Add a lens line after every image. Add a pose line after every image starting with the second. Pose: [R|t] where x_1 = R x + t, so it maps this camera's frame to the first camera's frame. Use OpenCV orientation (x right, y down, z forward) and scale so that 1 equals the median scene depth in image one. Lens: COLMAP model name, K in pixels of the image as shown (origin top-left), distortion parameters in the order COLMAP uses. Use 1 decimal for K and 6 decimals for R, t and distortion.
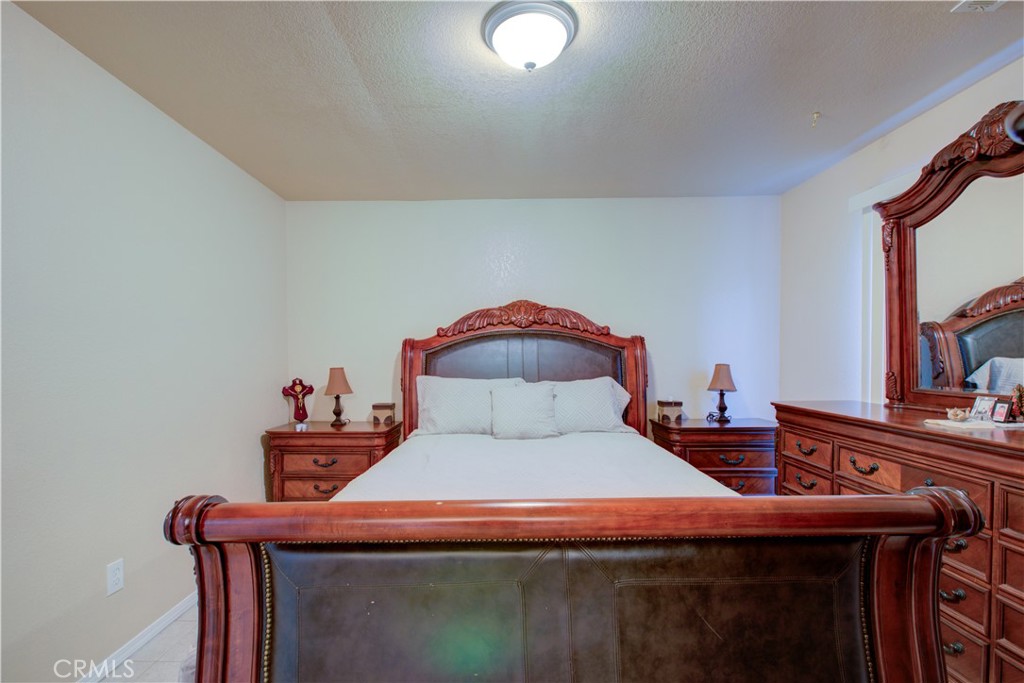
lens RADIAL K [[466.8, 0, 496.8], [0, 466.8, 369.8], [0, 0, 1]] dist [-0.007840, 0.004134]
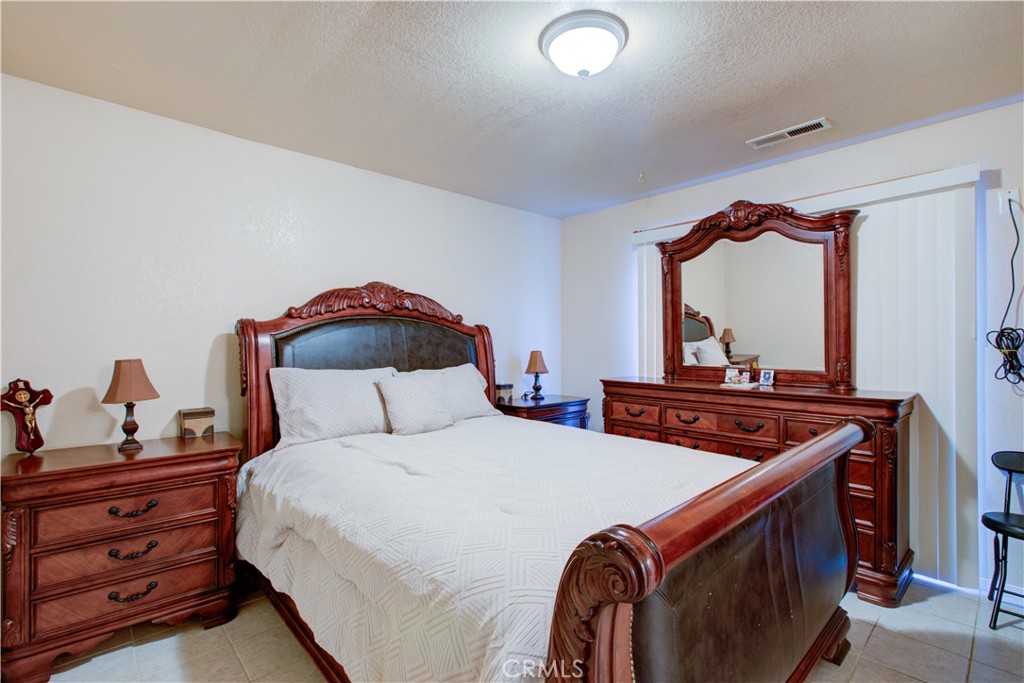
lens RADIAL K [[466.8, 0, 507.0], [0, 466.8, 341.0], [0, 0, 1]] dist [-0.007840, 0.004134]
pose [[0.735891, 0.009821, 0.677028, -0.390442], [0.016510, 0.999337, -0.032442, -0.000182], [-0.676898, 0.035051, 0.735241, 0.171599]]
